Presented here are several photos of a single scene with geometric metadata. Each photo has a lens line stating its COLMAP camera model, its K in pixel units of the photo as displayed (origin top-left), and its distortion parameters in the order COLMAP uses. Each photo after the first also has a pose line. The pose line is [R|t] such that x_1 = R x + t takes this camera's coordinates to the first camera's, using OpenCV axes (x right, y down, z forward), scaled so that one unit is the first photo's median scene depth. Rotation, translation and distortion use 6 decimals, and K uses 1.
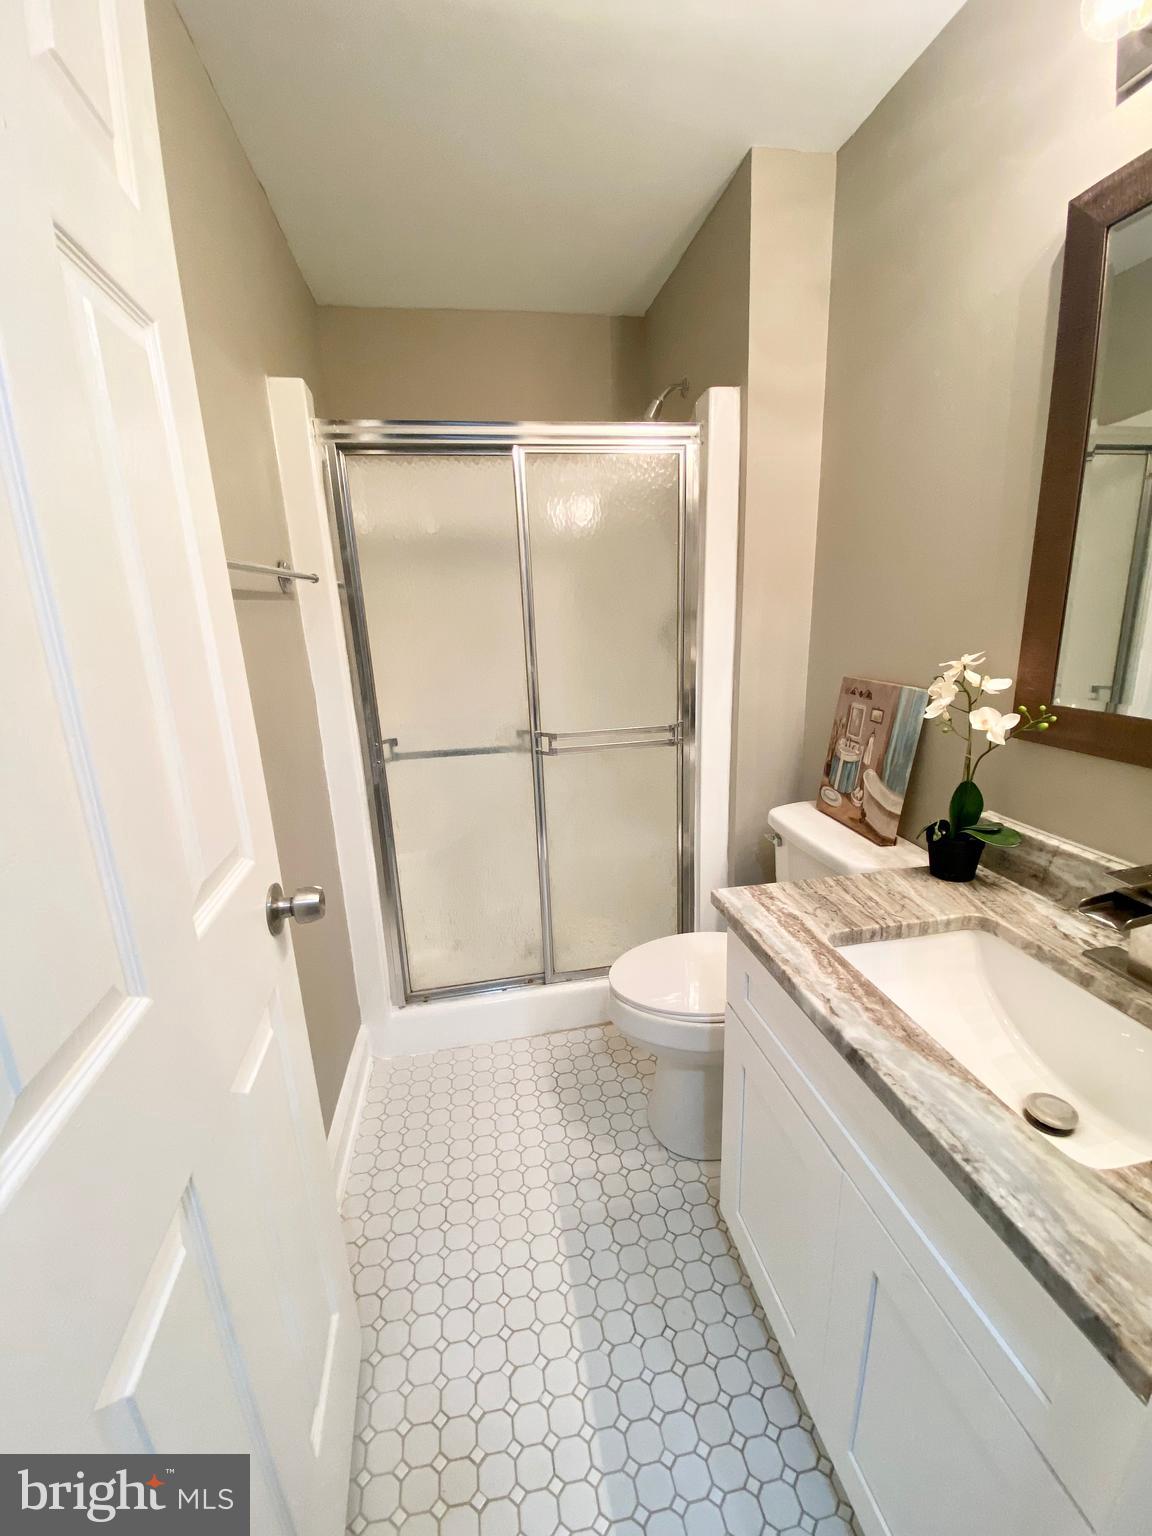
lens RADIAL K [[625.0, 0, 565.1], [0, 625.0, 770.8], [0, 0, 1]] dist [0.015048, -0.015770]
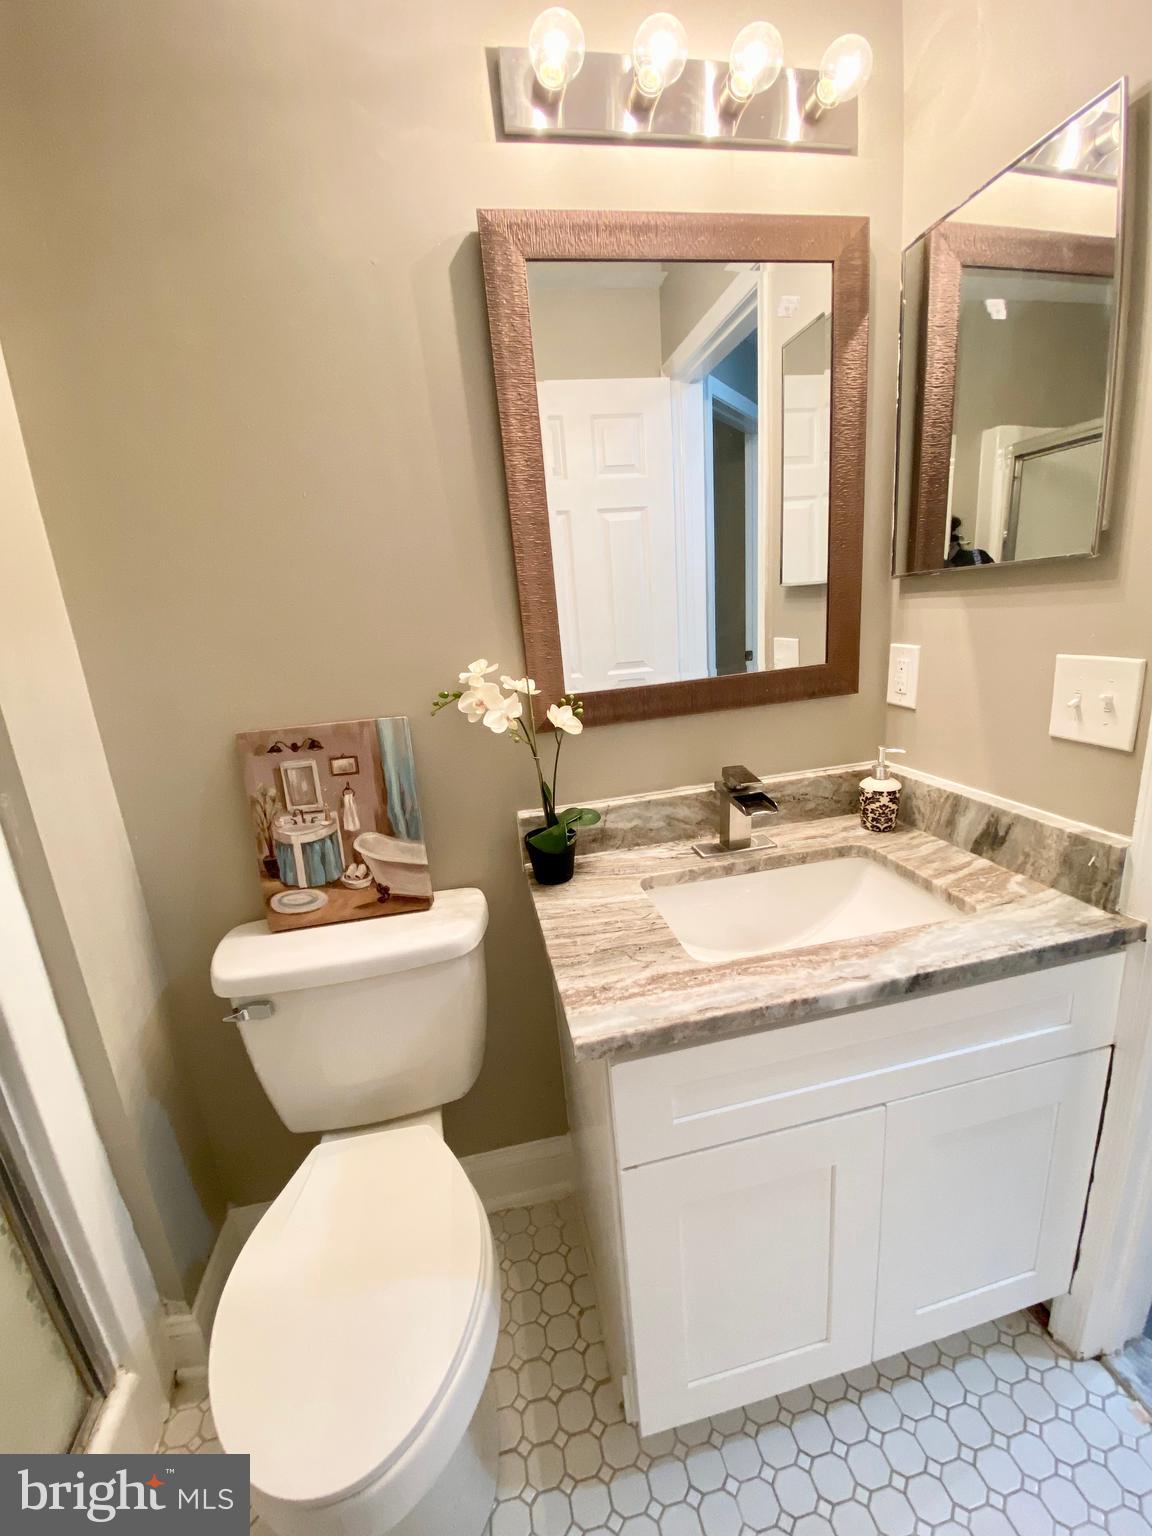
lens RADIAL K [[625.0, 0, 572.3], [0, 625.0, 777.8], [0, 0, 1]] dist [0.015048, -0.015770]
pose [[-0.028485, -0.221529, 0.974738, -0.245313], [0.333276, 0.917233, 0.218199, -0.146419], [-0.942399, 0.331072, 0.047703, 0.707982]]
